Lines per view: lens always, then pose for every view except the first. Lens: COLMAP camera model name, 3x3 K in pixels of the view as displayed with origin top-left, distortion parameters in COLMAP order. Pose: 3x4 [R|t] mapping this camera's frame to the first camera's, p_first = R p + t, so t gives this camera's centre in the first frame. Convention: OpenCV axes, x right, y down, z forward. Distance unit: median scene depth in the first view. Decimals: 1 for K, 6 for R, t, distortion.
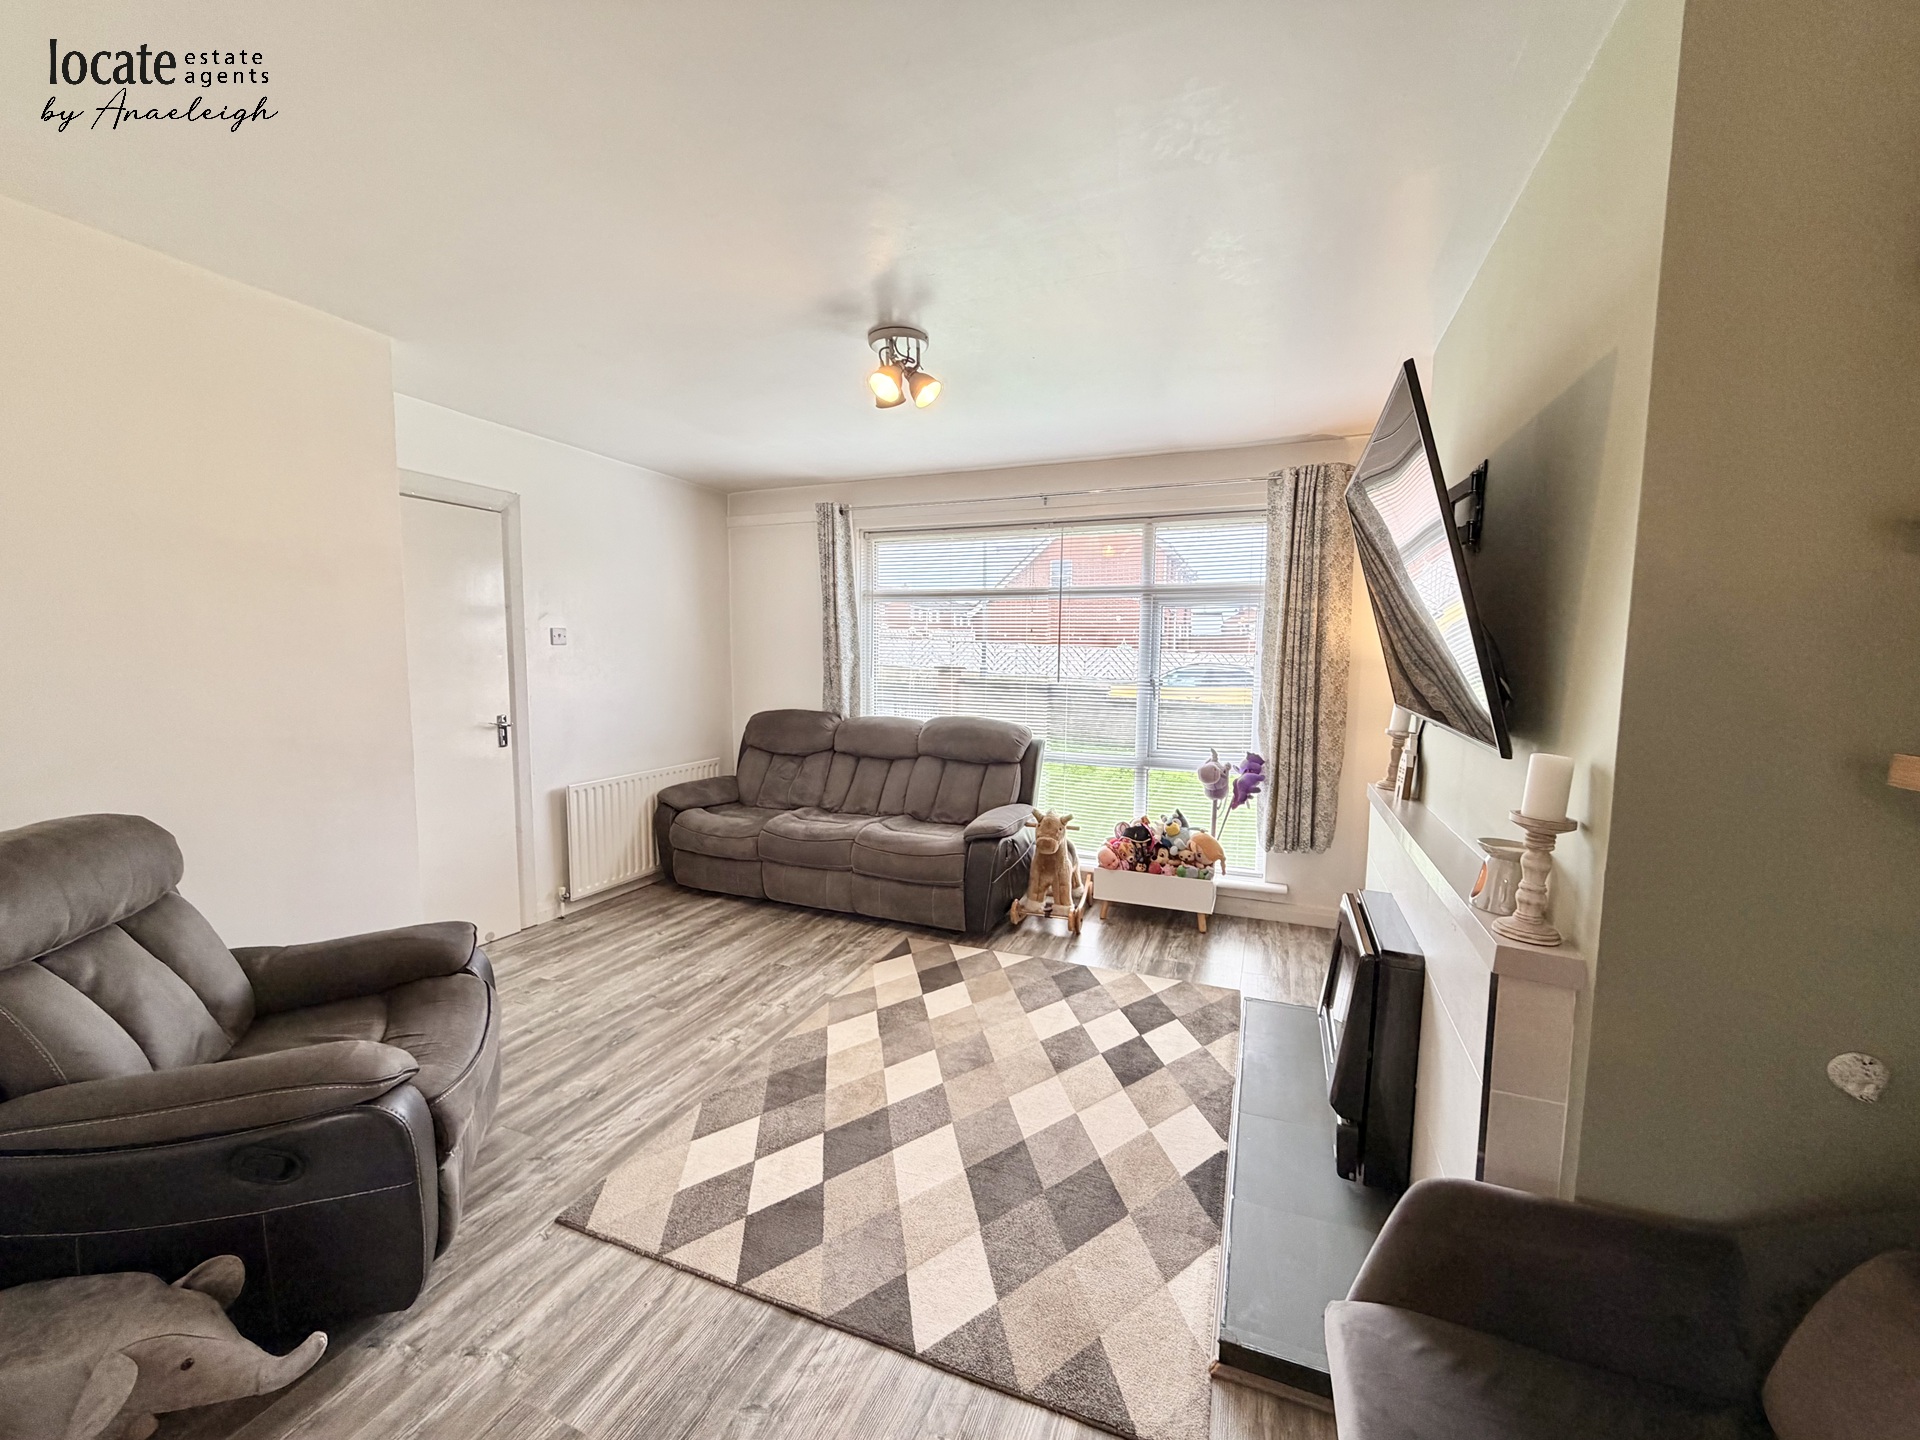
lens RADIAL K [[763.5, 0, 955.1], [0, 763.5, 724.4], [0, 0, 1]] dist [0.000045, -0.000461]
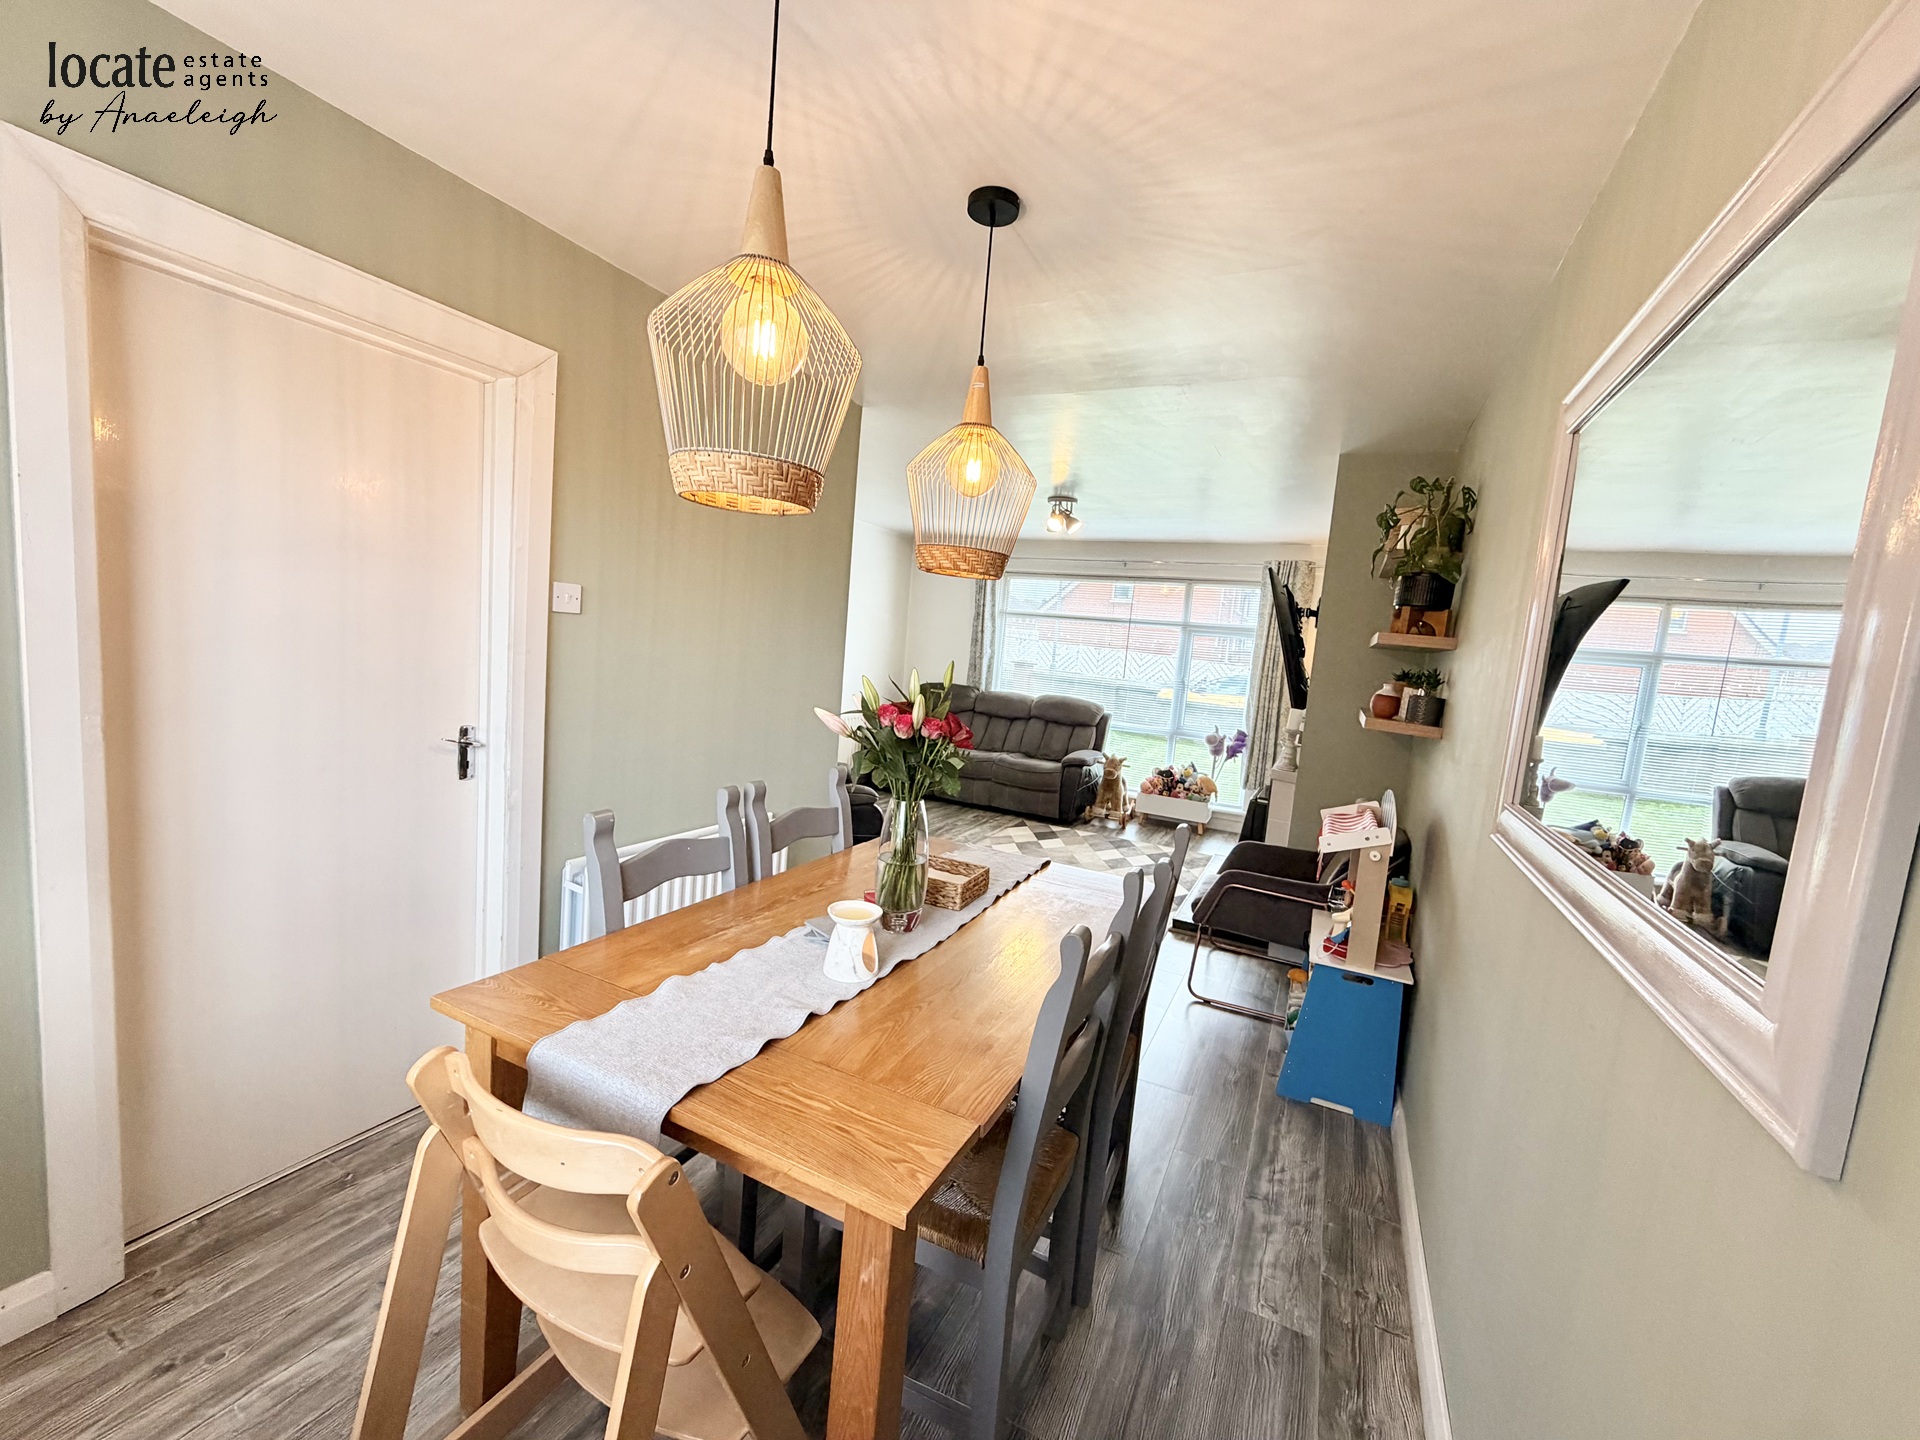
lens RADIAL K [[763.5, 0, 954.4], [0, 763.5, 723.5], [0, 0, 1]] dist [0.000045, -0.000461]
pose [[0.994692, 0.081027, -0.063420, -0.119868], [-0.080505, 0.996696, 0.010760, 0.056148], [0.064083, -0.005597, 0.997929, -0.681920]]
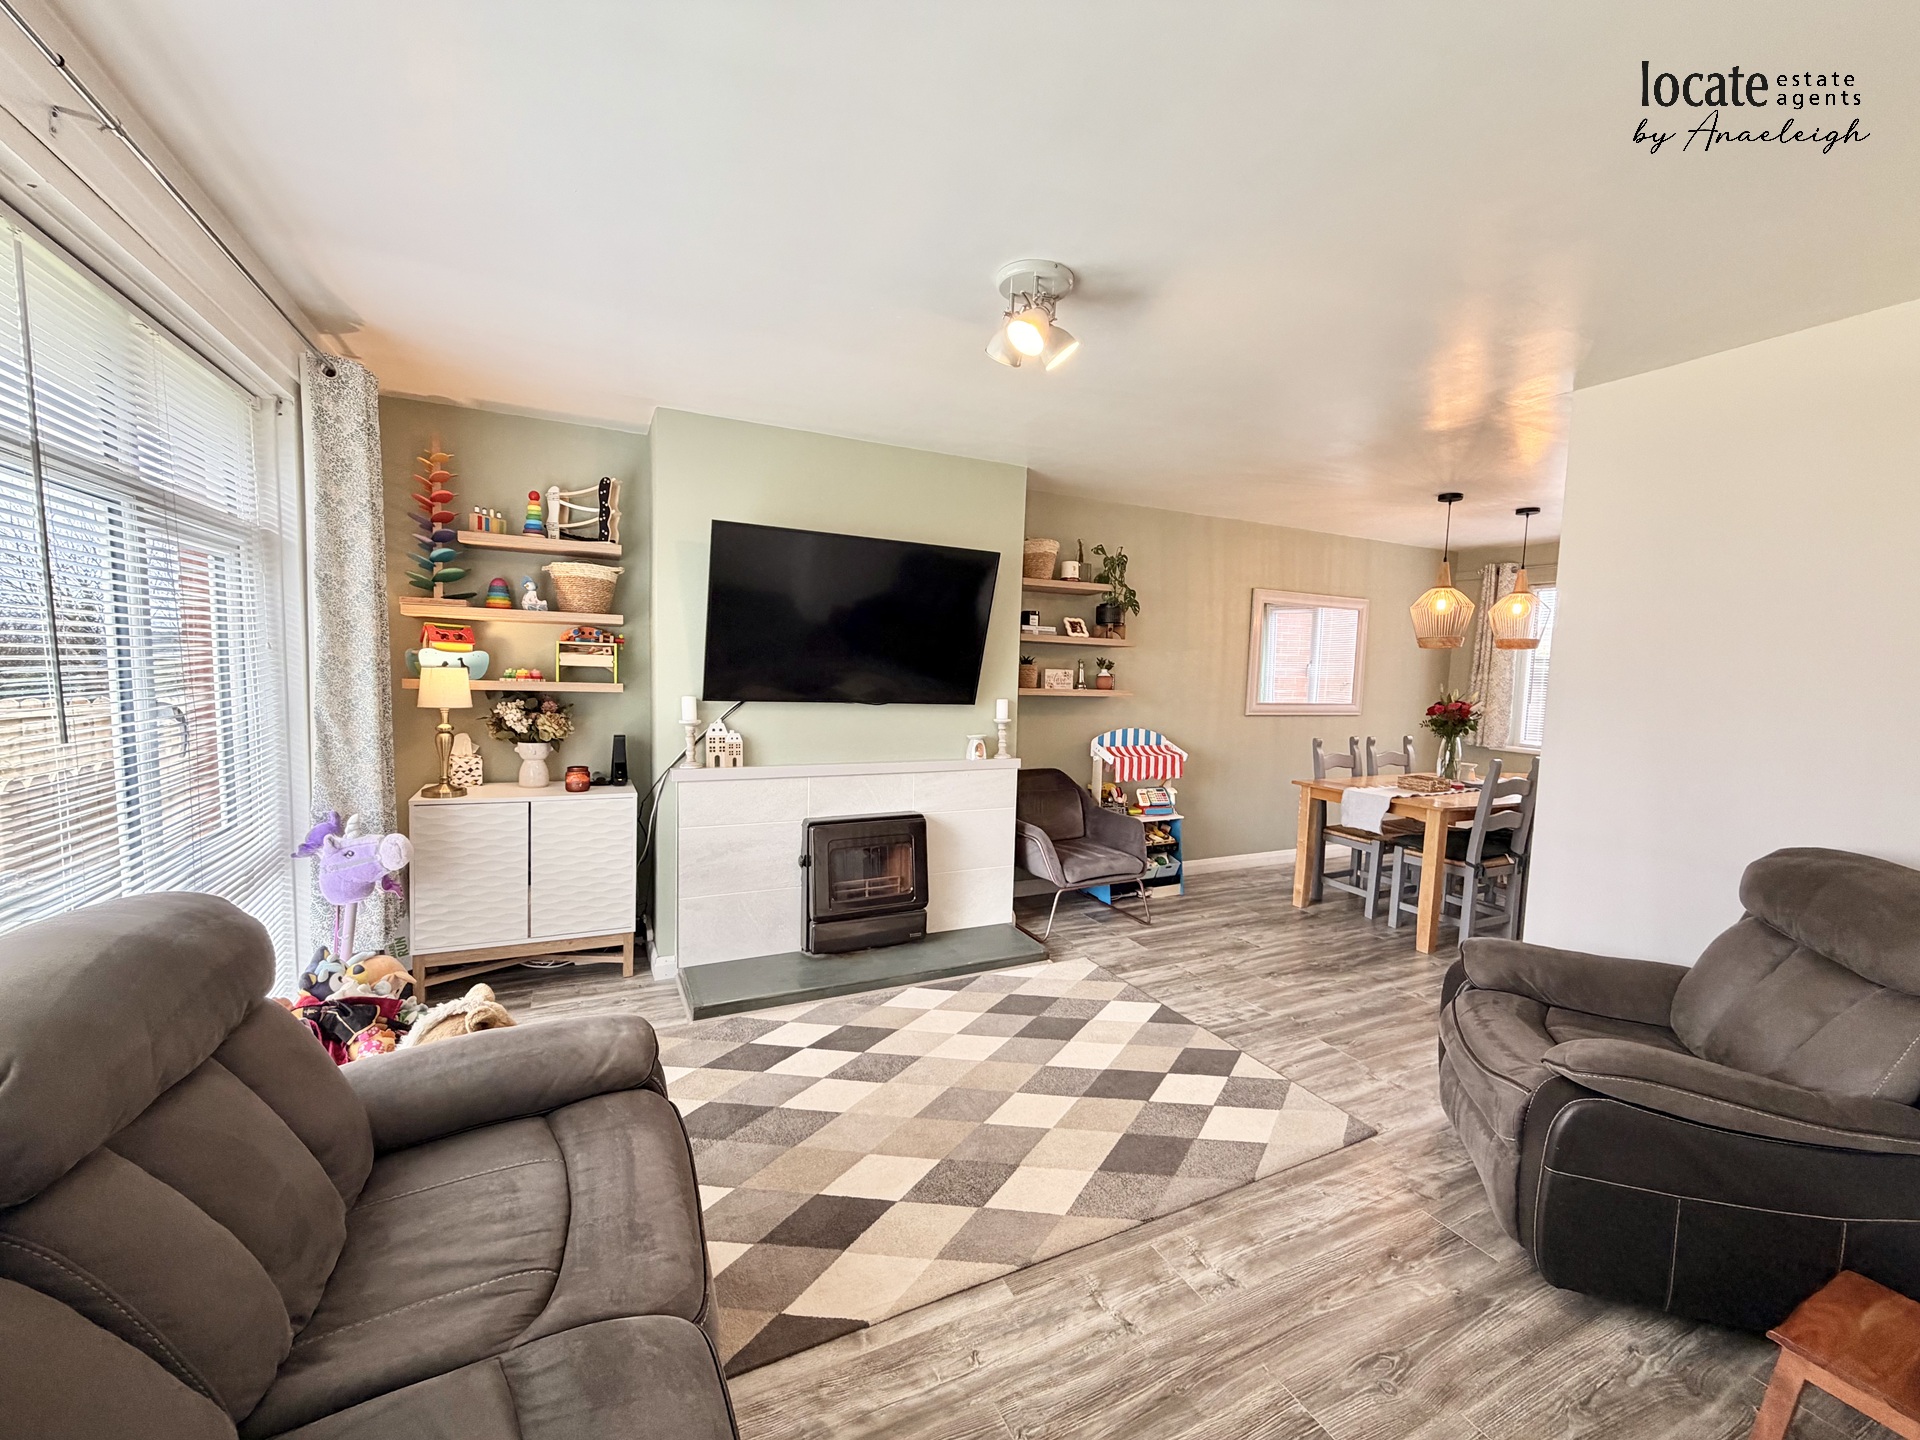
lens RADIAL K [[763.5, 0, 949.5], [0, 763.5, 714.1], [0, 0, 1]] dist [0.000045, -0.000461]
pose [[-0.739271, -0.085239, 0.667992, -0.378327], [0.019563, 0.988819, 0.147829, -0.117510], [-0.673124, 0.122353, -0.729338, 1.118559]]
